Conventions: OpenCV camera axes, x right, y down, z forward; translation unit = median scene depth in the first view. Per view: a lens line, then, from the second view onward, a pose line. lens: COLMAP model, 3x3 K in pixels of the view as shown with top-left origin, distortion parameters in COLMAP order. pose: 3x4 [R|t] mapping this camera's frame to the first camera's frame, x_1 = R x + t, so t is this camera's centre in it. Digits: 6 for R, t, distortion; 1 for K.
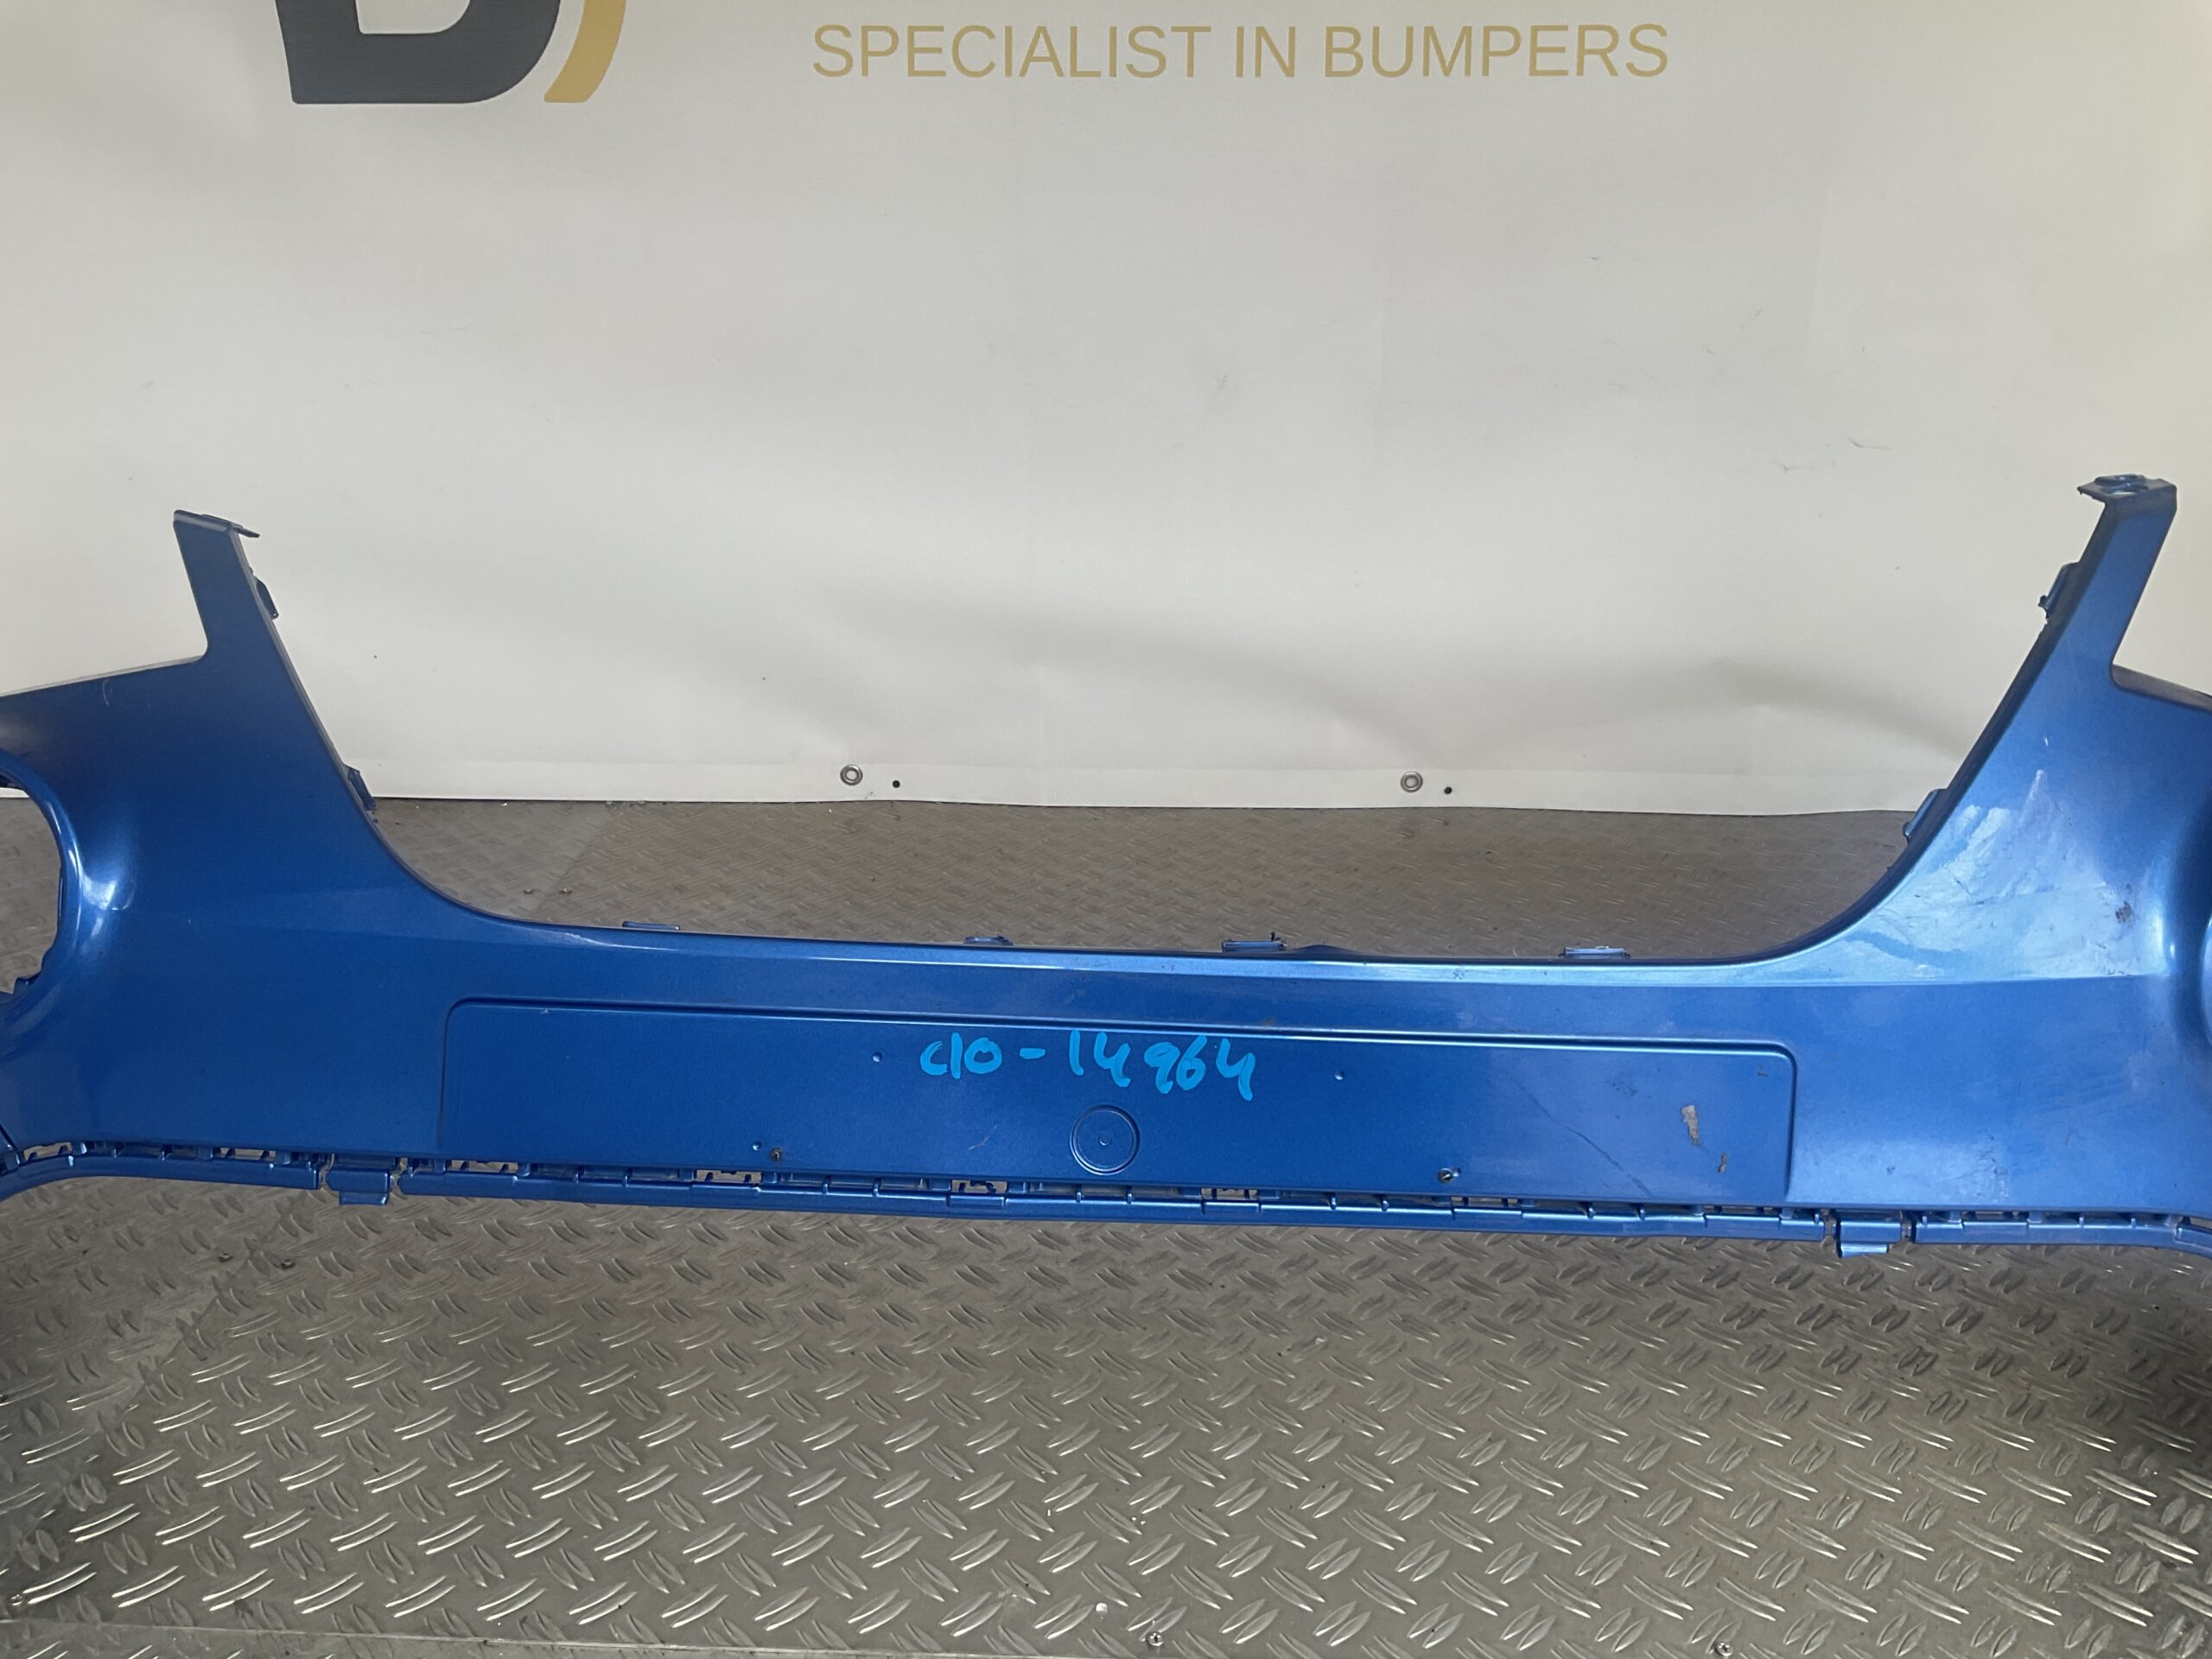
lens RADIAL K [[1804.6, 0, 1116.3], [0, 1804.6, 820.0], [0, 0, 1]] dist [0.128378, -0.262293]
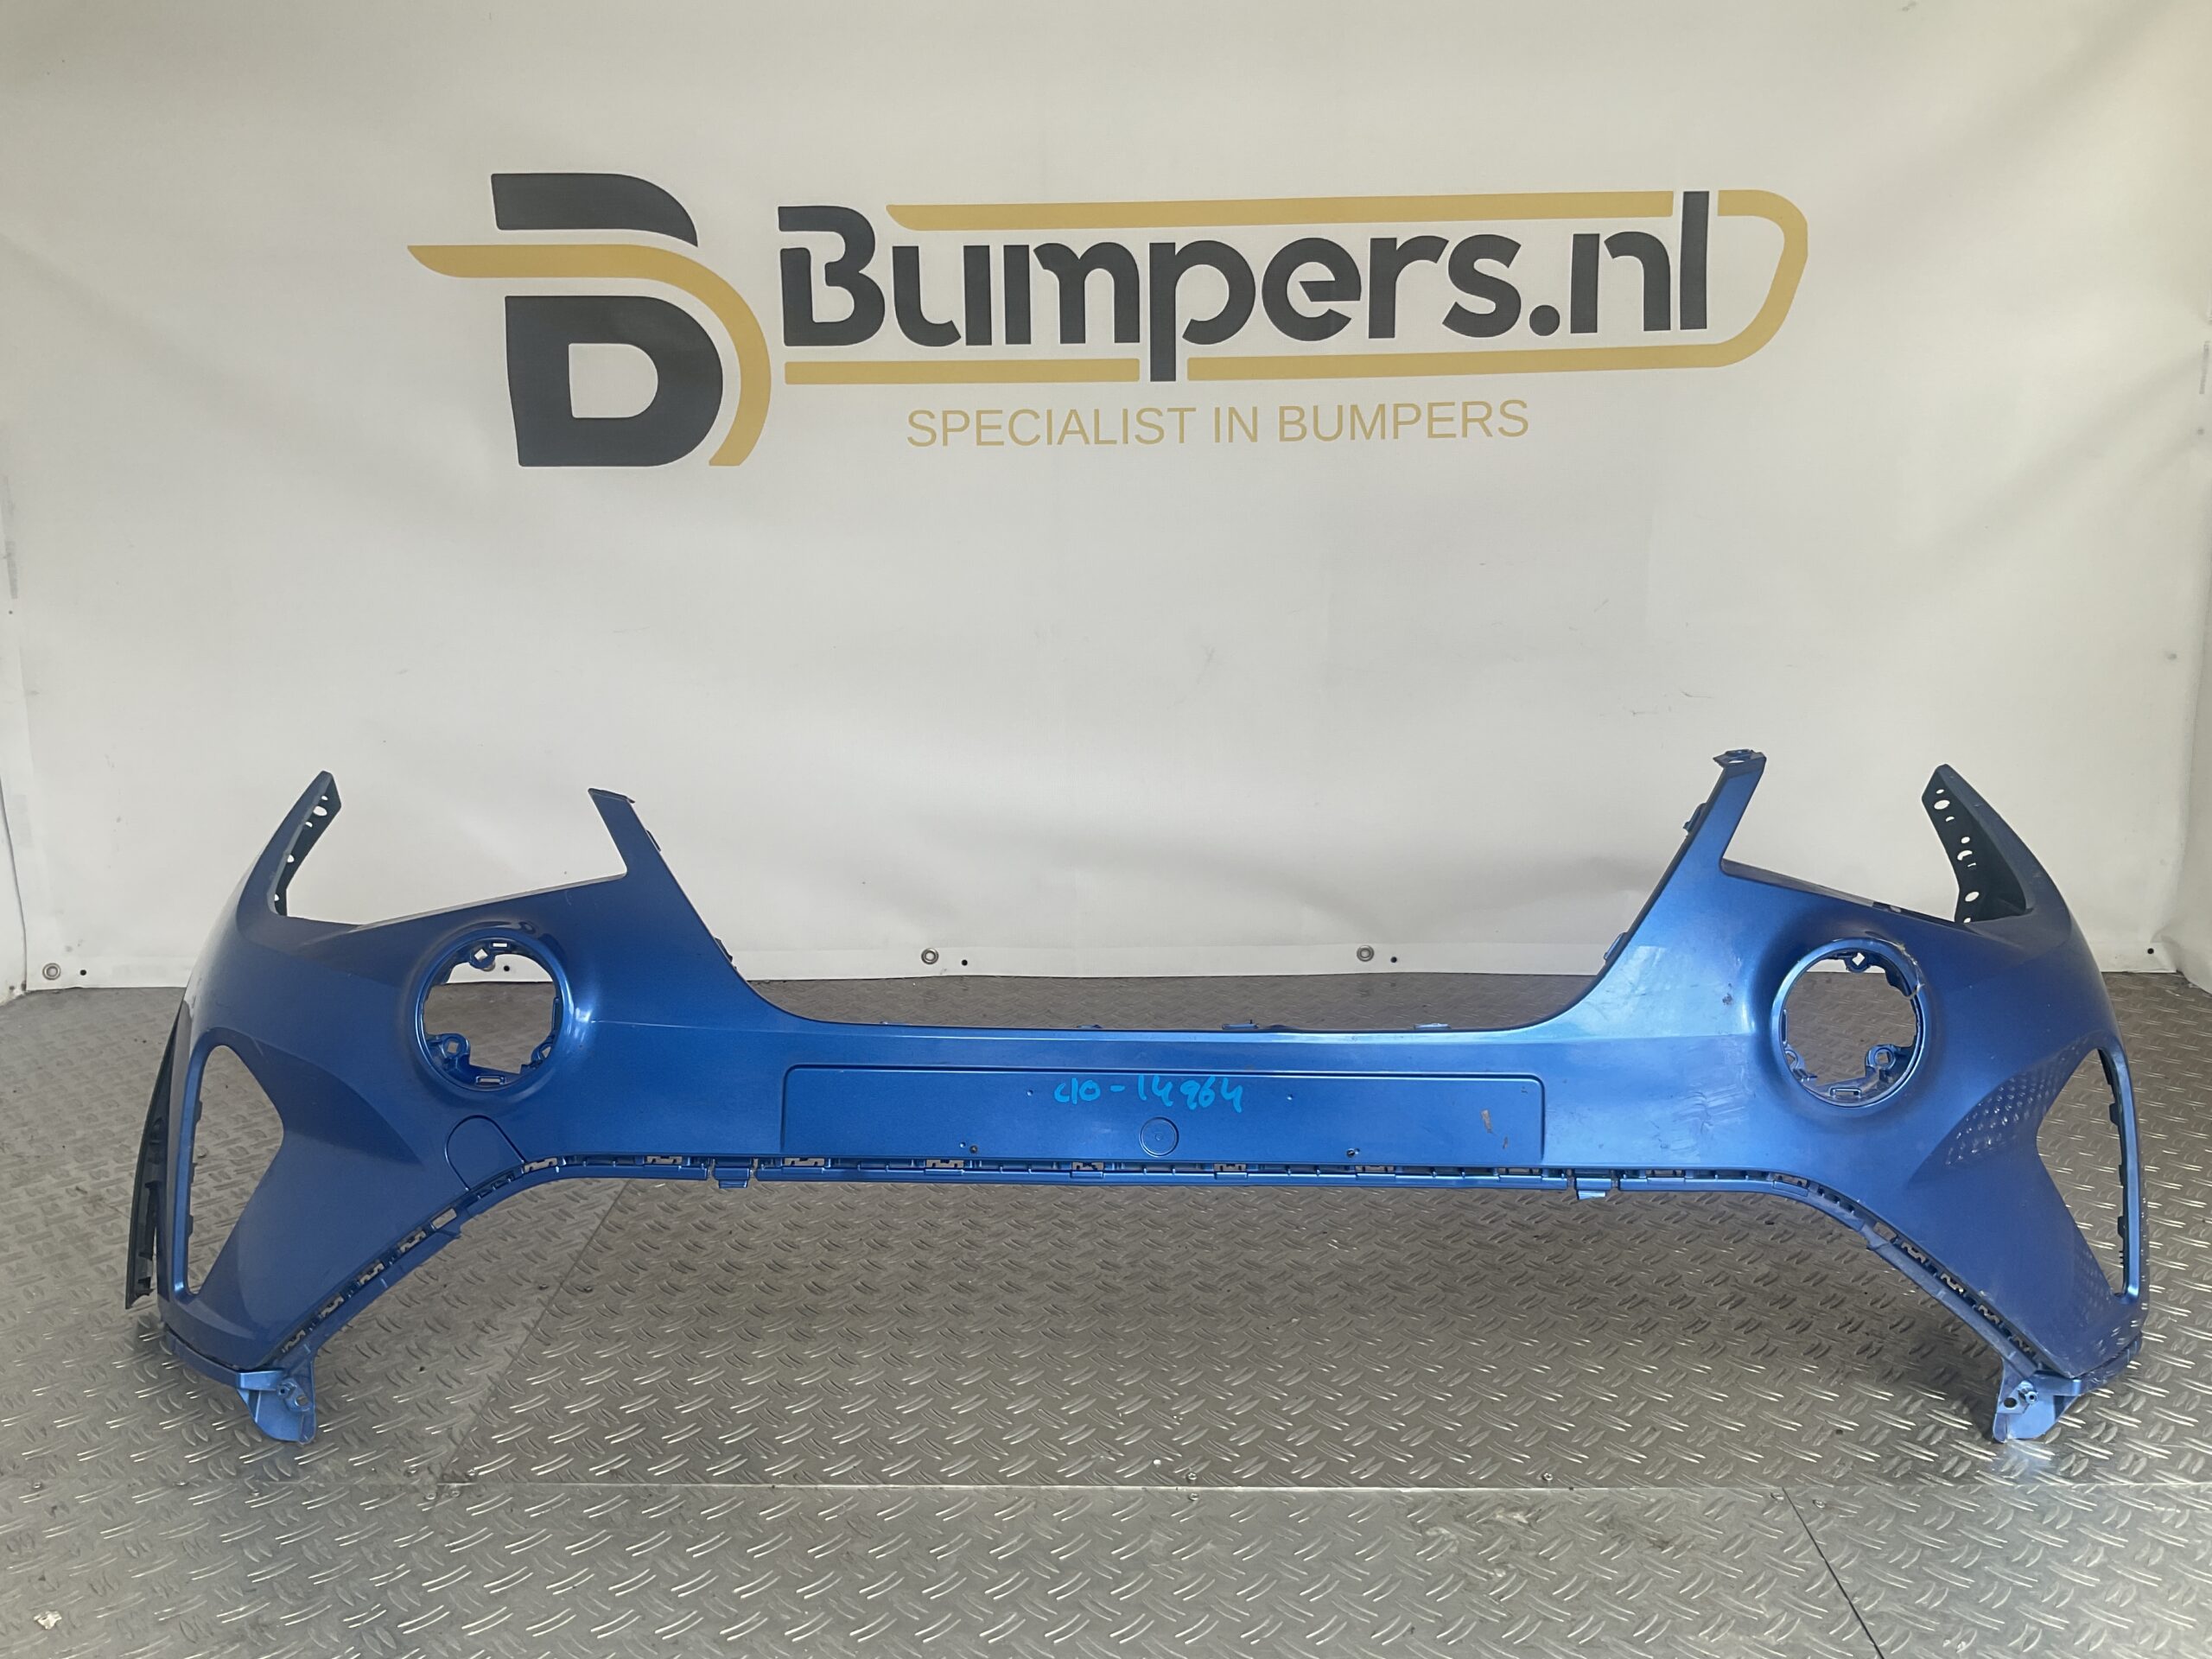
lens RADIAL K [[1795.2, 0, 1089.0], [0, 1795.2, 828.4], [0, 0, 1]] dist [0.103392, -0.181581]
pose [[0.999765, -0.018977, -0.010472, -0.033001], [0.017769, 0.994268, -0.105432, 0.039357], [0.012412, 0.105221, 0.994371, -0.510335]]
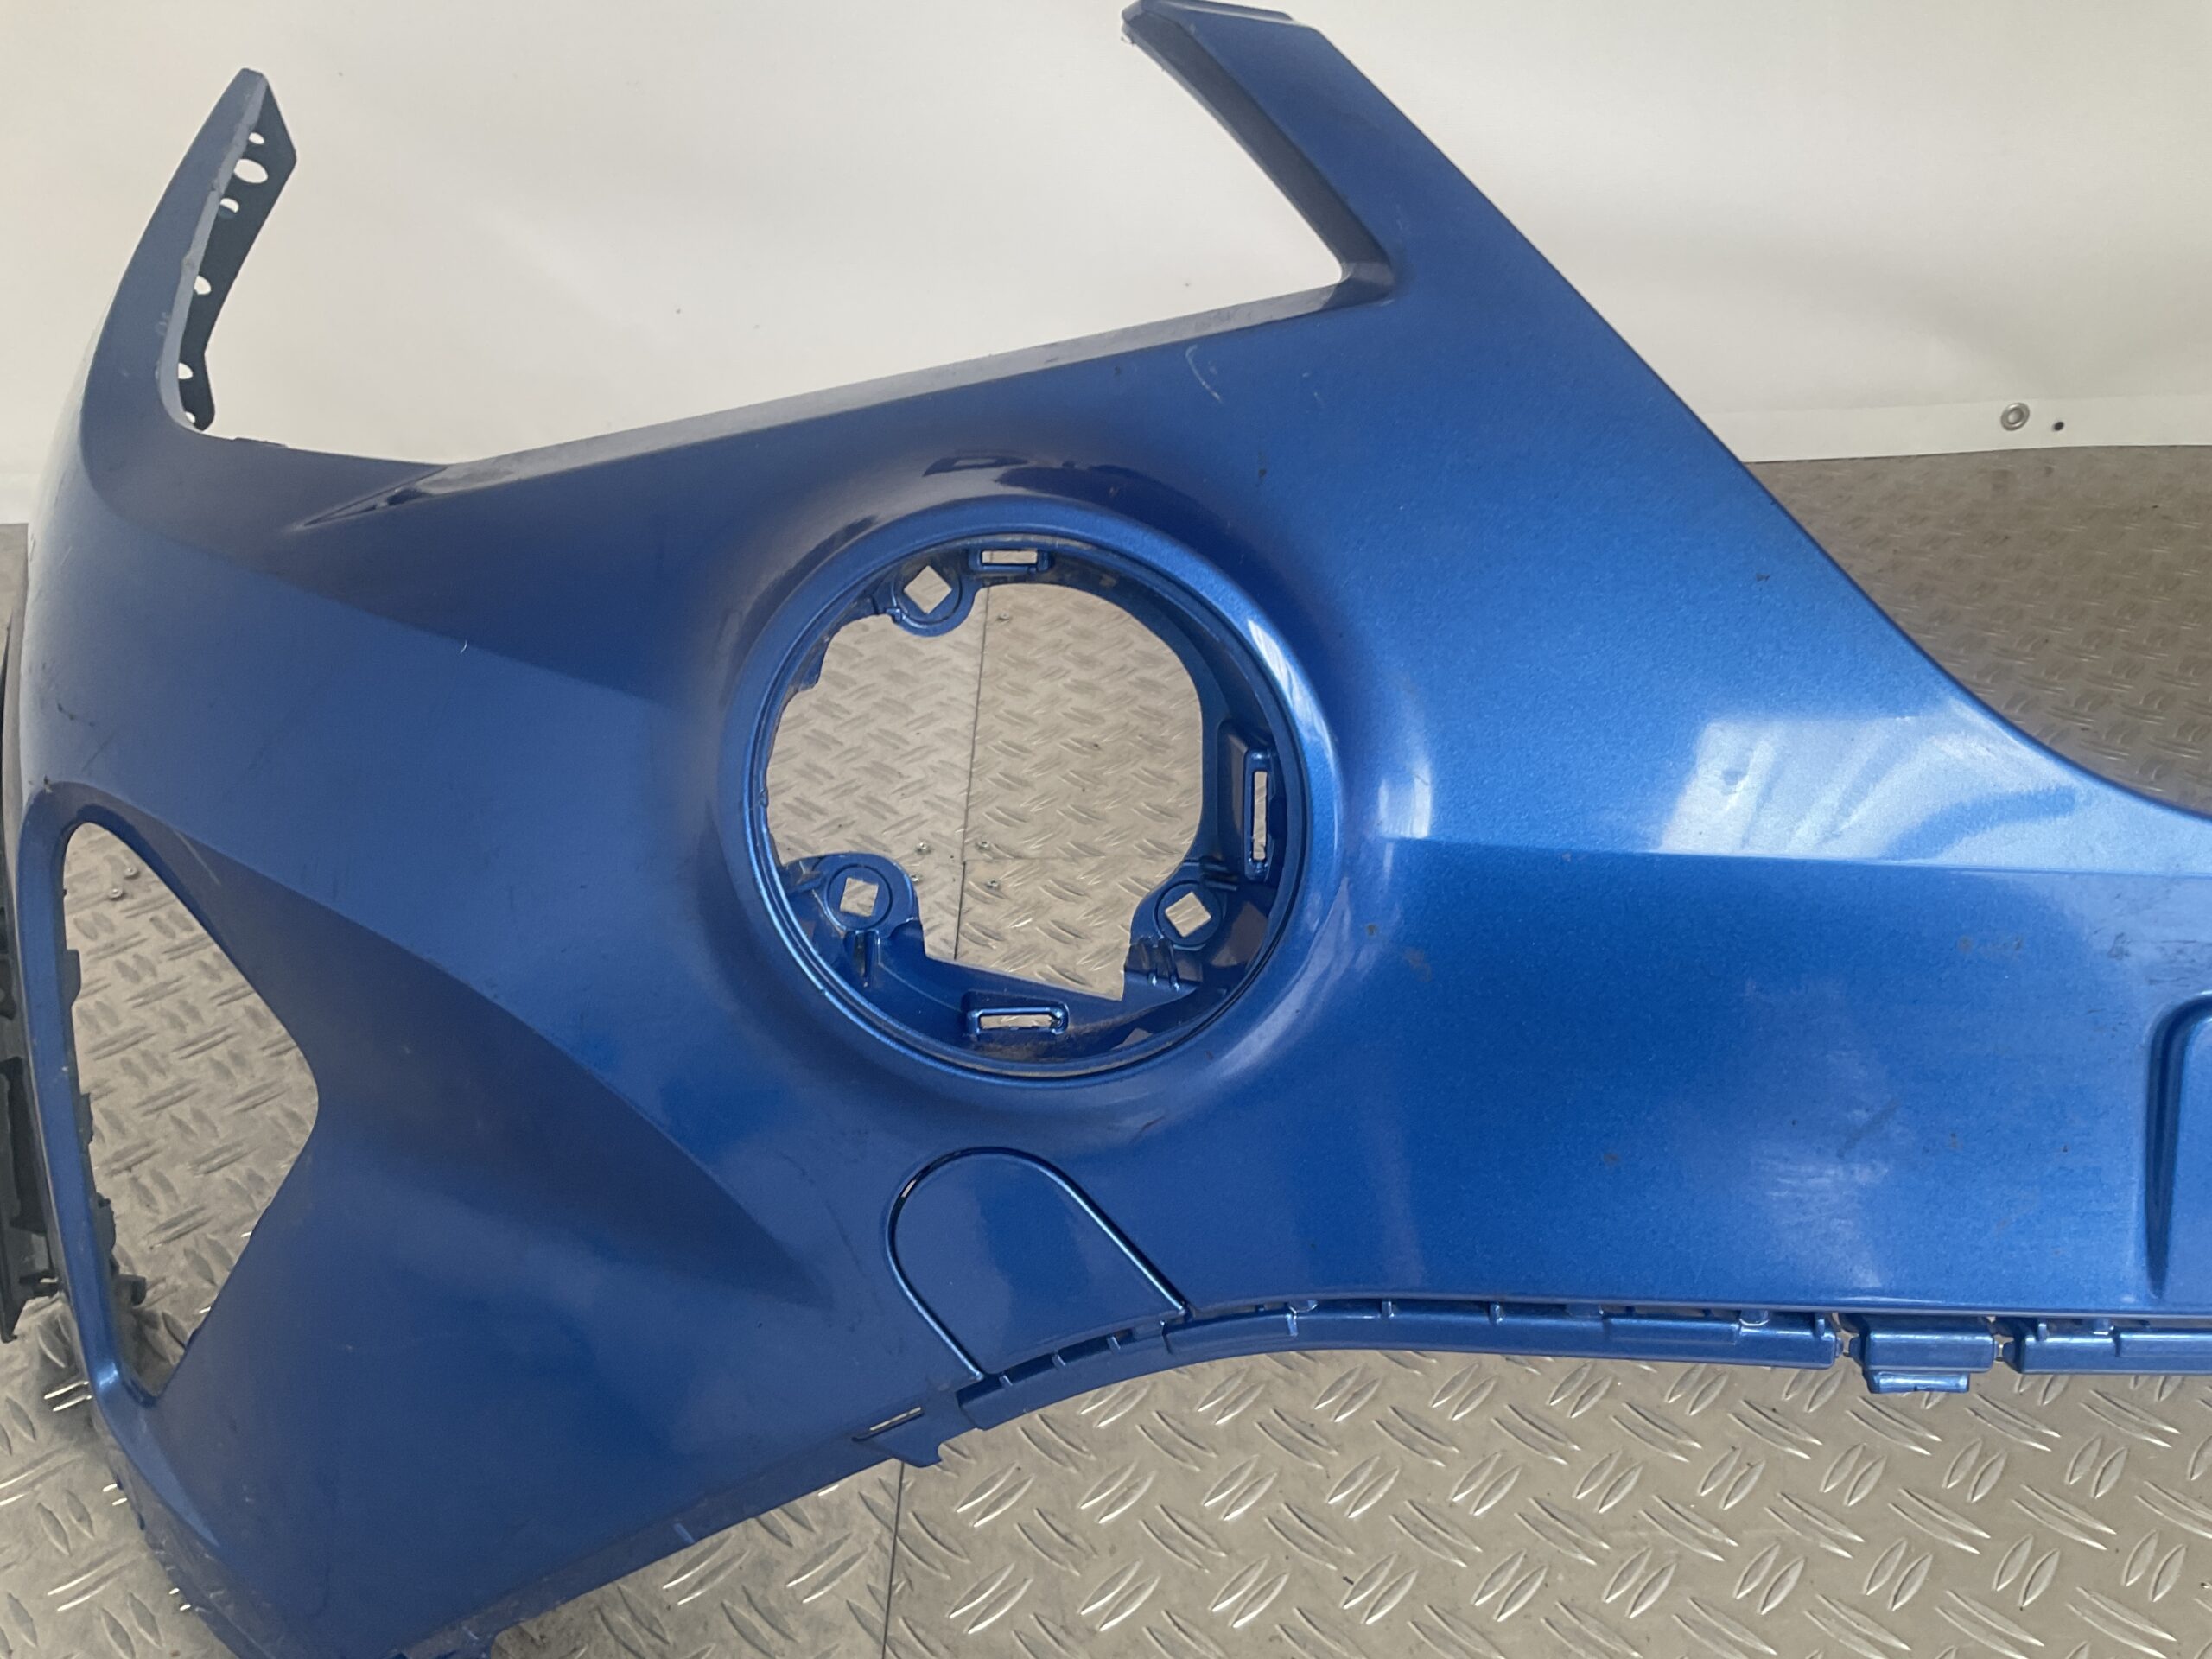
lens RADIAL K [[1795.2, 0, 1089.0], [0, 1795.2, 828.4], [0, 0, 1]] dist [0.103392, -0.181581]
pose [[0.998853, -0.047803, 0.002782, -0.432726], [0.046337, 0.979592, 0.195580, -0.034293], [-0.012075, -0.195227, 0.980684, 0.363637]]
